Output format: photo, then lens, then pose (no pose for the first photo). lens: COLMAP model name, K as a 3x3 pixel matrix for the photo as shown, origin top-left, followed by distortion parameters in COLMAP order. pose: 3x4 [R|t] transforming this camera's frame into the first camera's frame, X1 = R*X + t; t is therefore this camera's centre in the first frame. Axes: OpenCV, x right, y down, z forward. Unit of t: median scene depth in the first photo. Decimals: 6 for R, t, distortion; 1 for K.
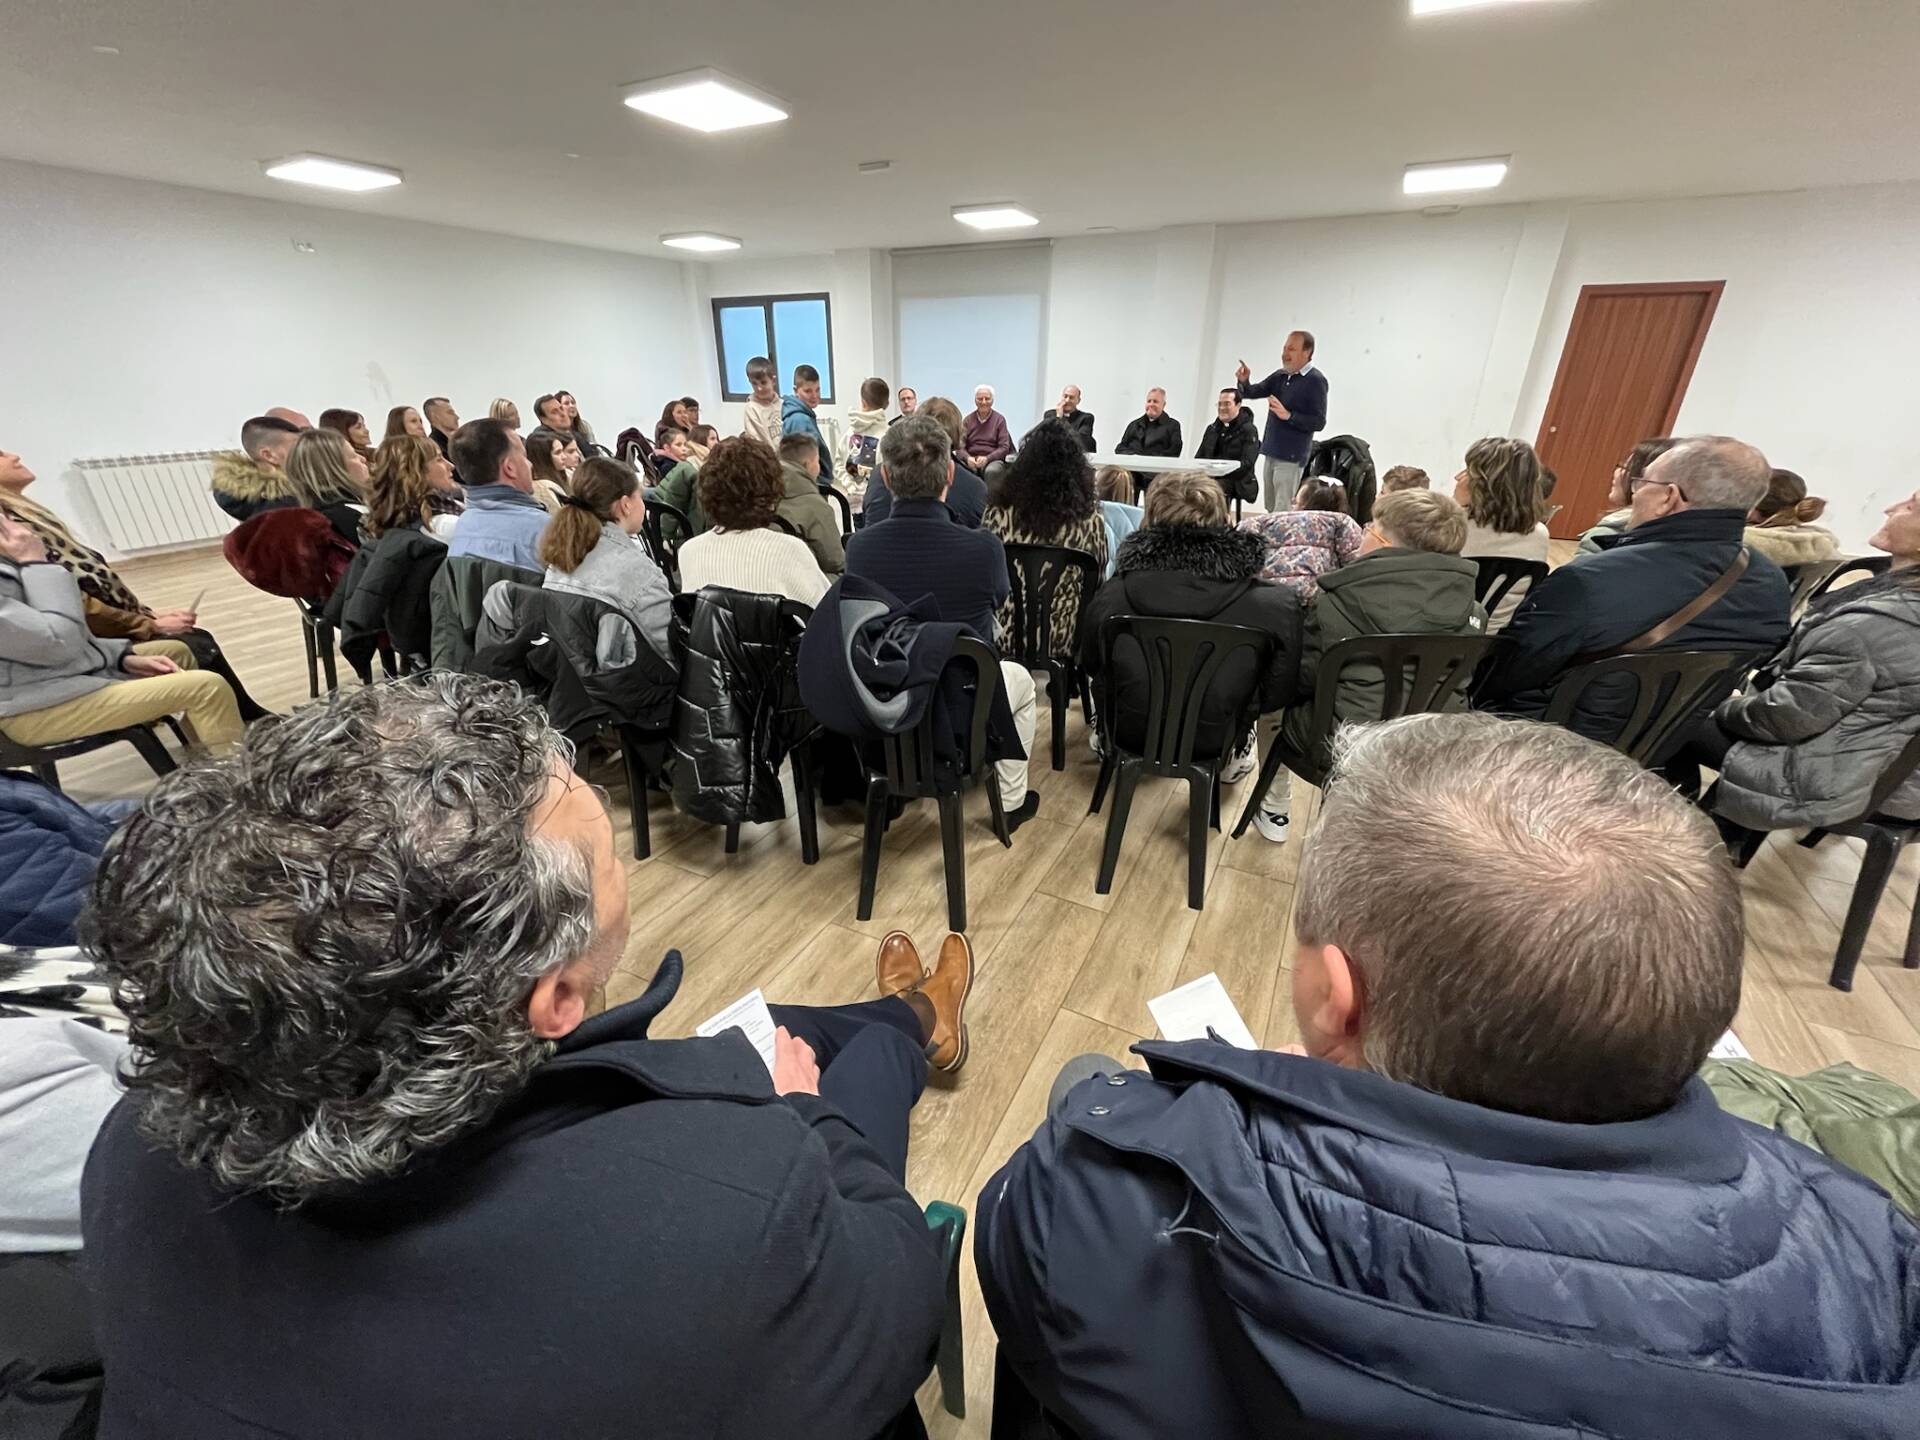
lens RADIAL K [[780.9, 0, 960.0], [0, 780.9, 720.0], [0, 0, 1]] dist [-0.002820, -0.000281]
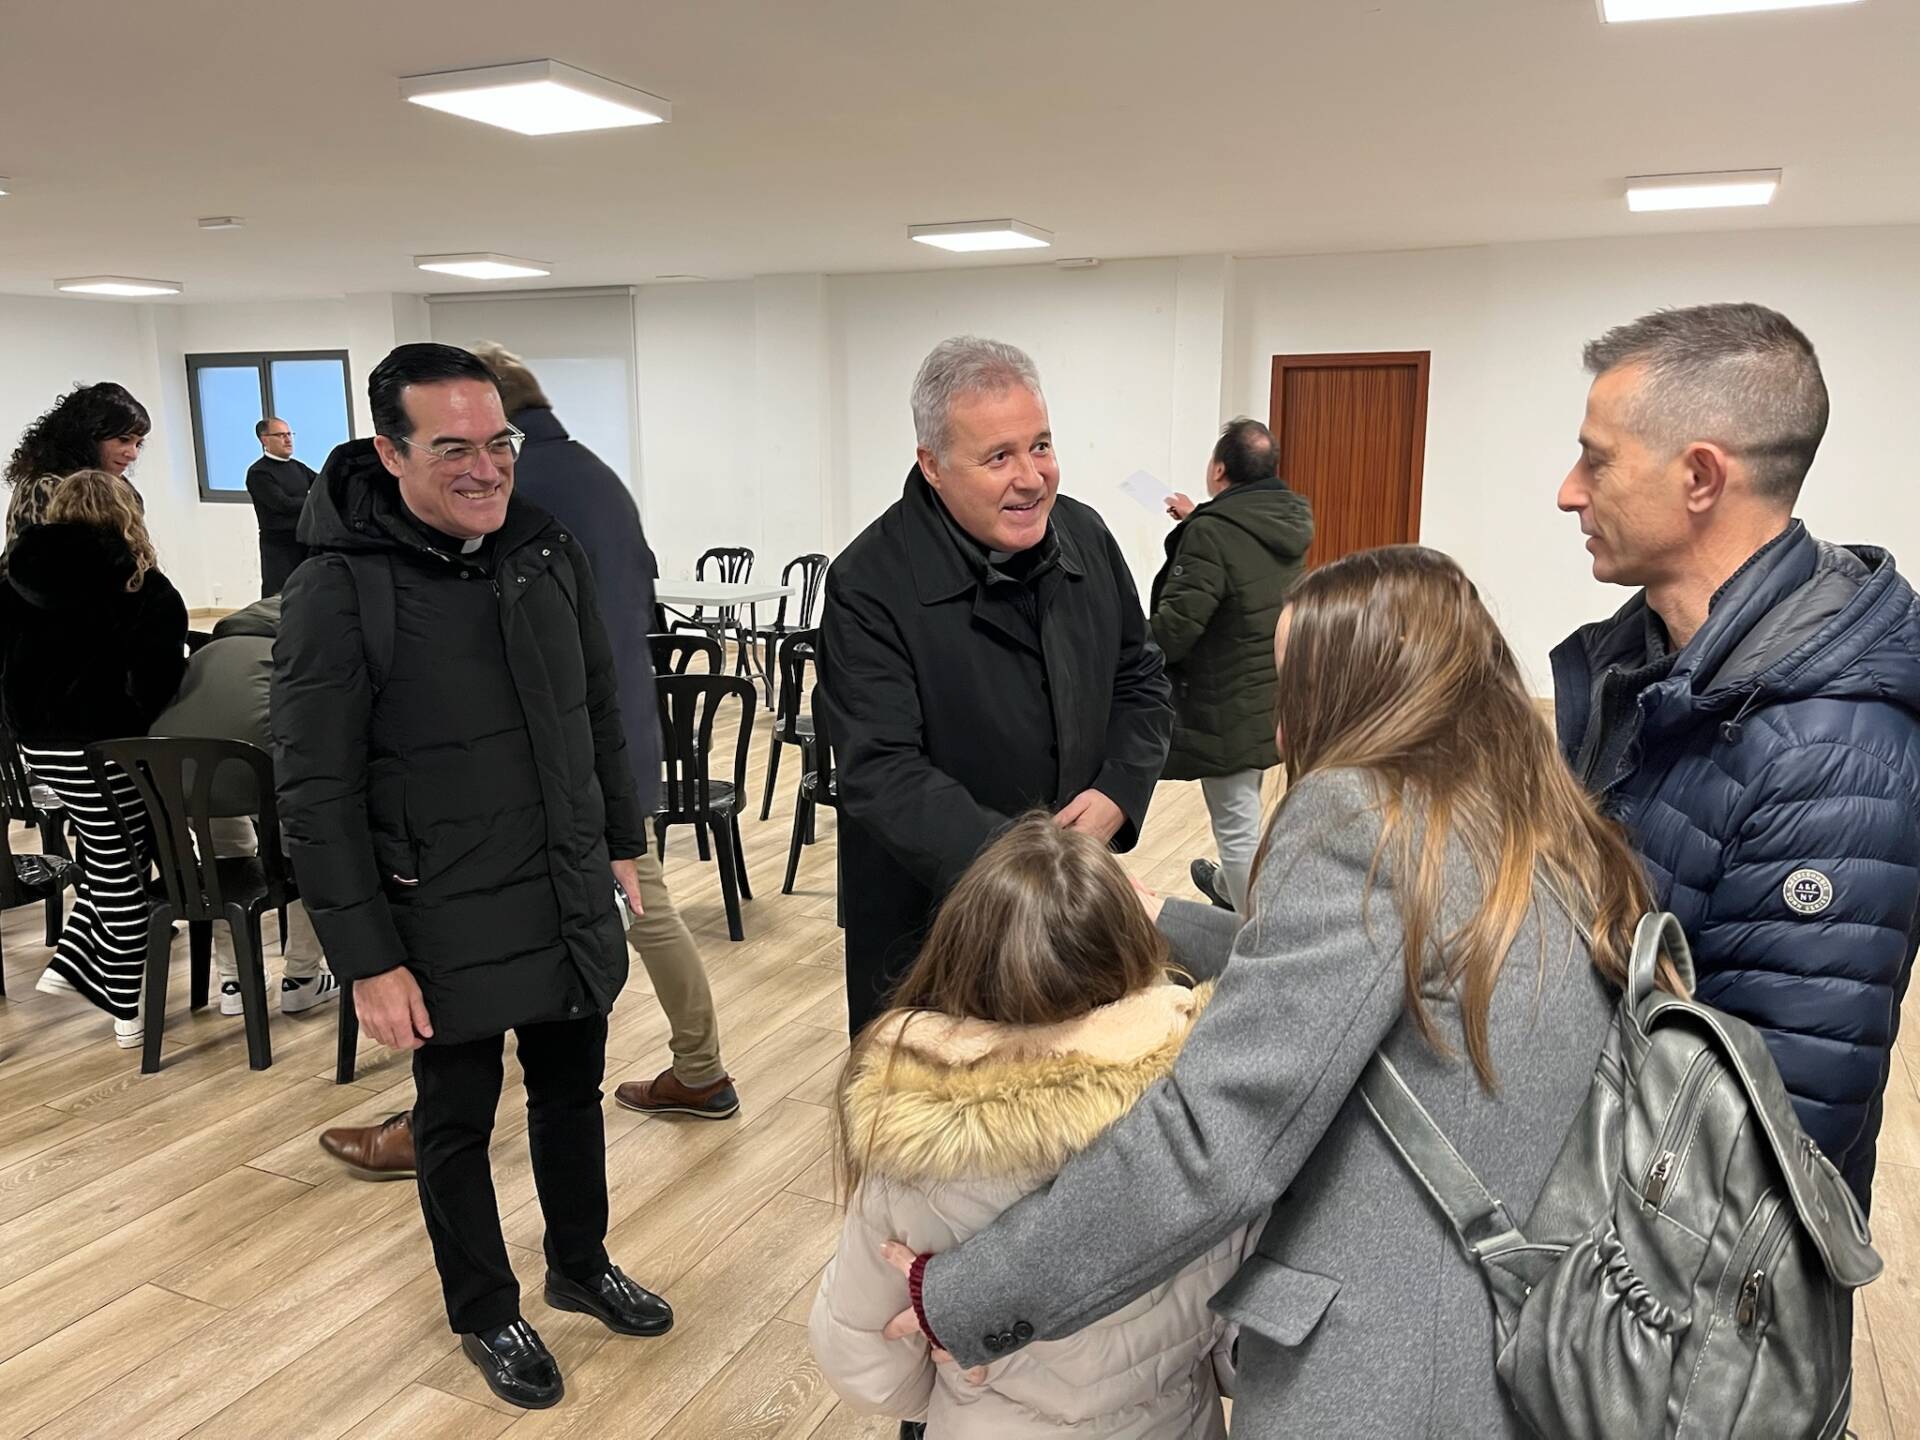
lens RADIAL K [[1481.6, 0, 960.0], [0, 1481.6, 720.0], [0, 0, 1]] dist [0.063166, -0.096902]
pose [[0.999197, -0.011005, 0.038526, 0.350599], [0.019529, 0.973360, -0.228450, 0.075697], [-0.034986, 0.229019, 0.972793, -0.226063]]
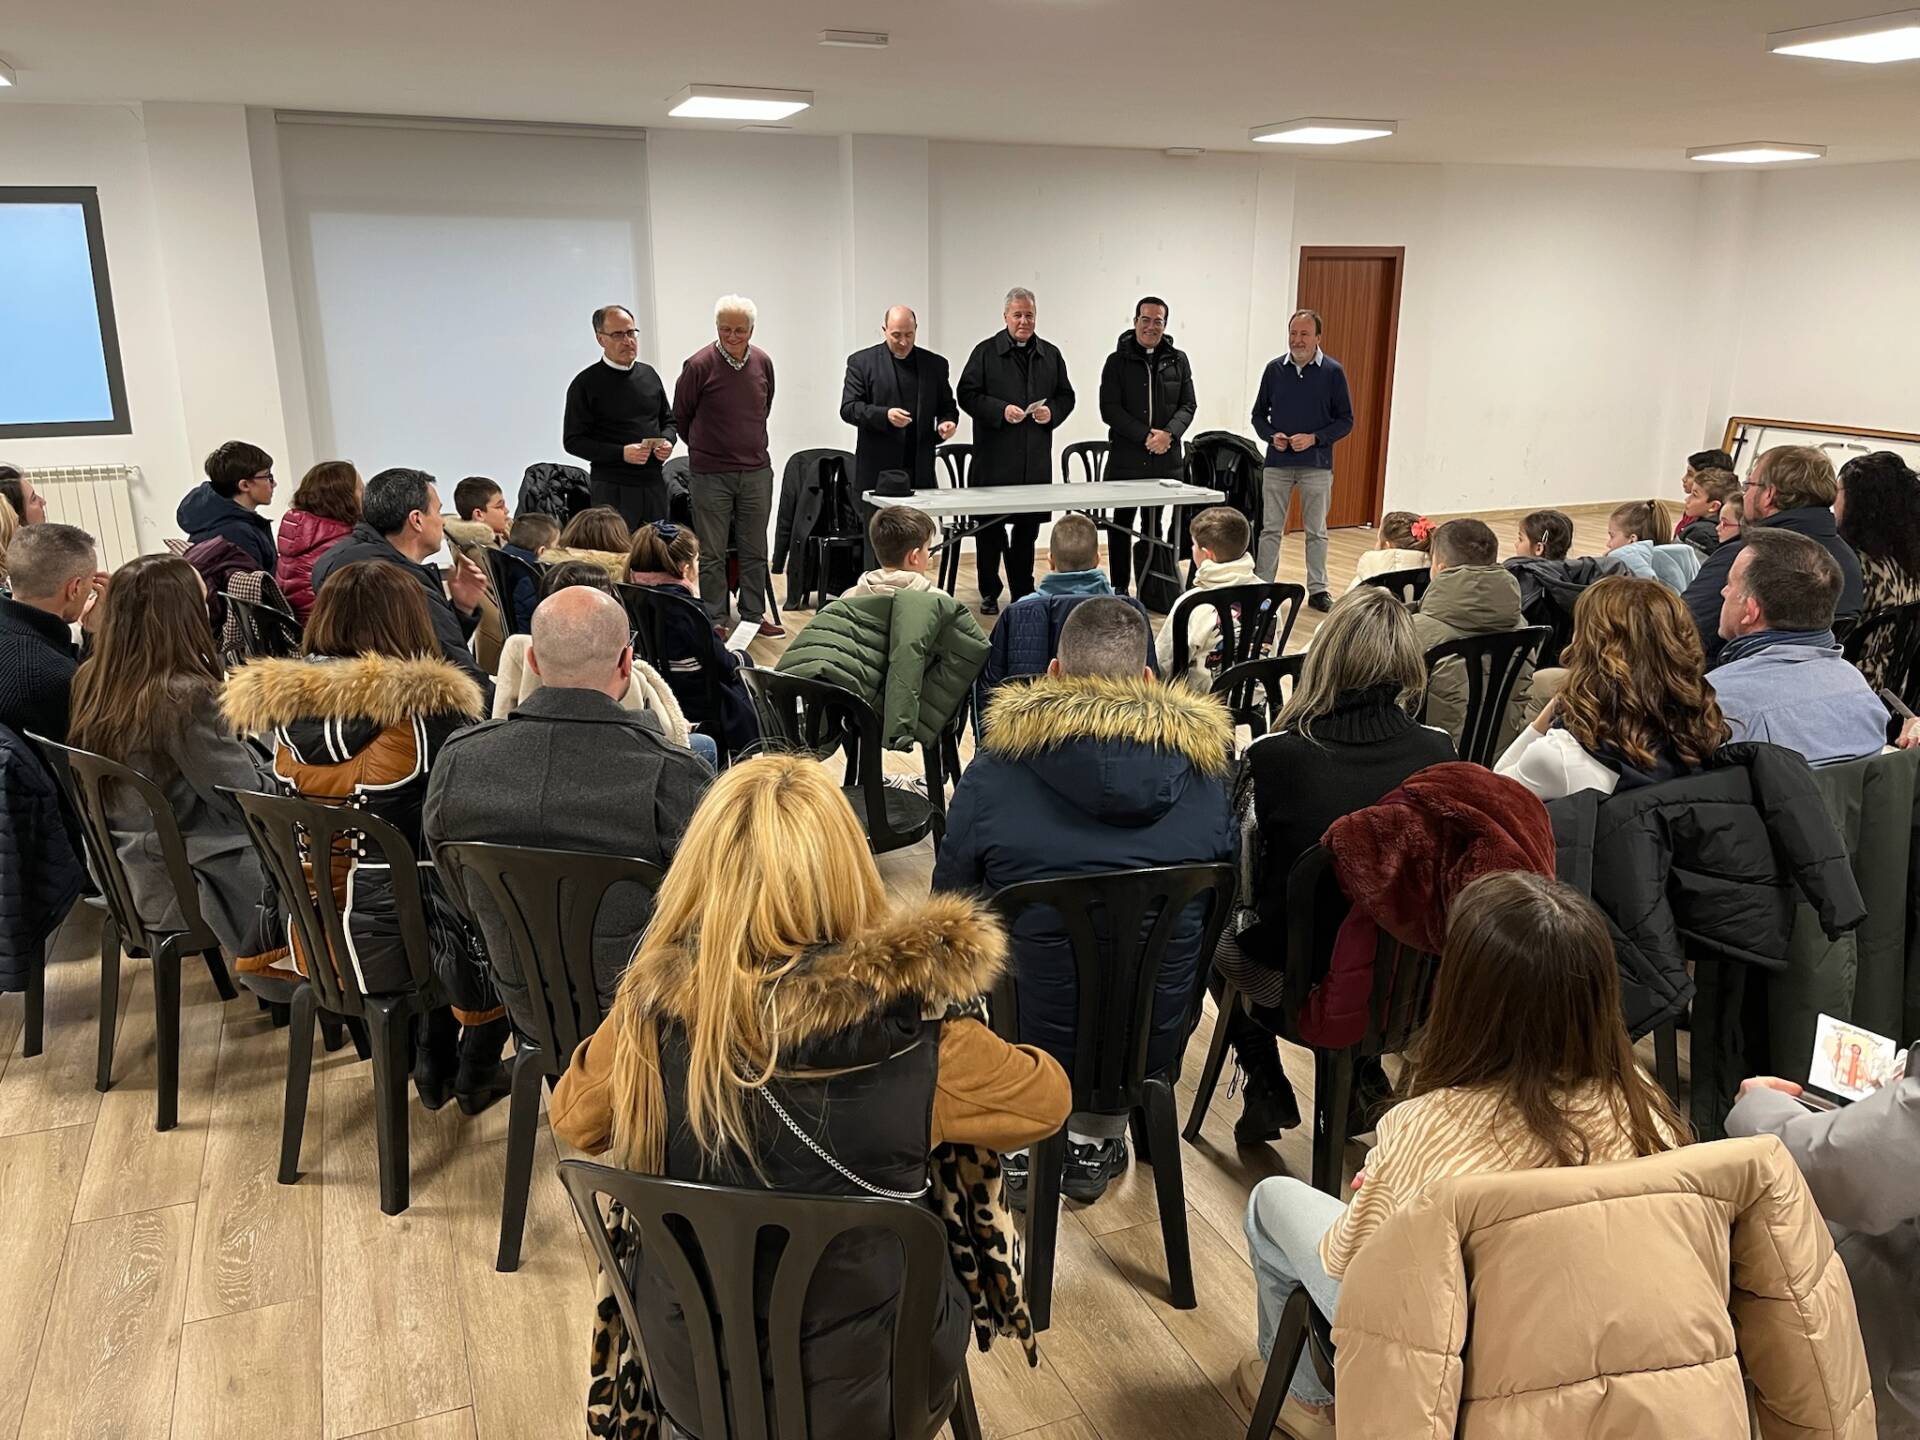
lens RADIAL K [[1481.6, 0, 960.0], [0, 1481.6, 720.0], [0, 0, 1]] dist [0.063166, -0.096902]
pose [[0.644687, -0.210763, 0.734818, -0.603197], [0.314453, 0.949266, -0.003612, -0.136559], [-0.696777, 0.233394, 0.678255, 0.209534]]
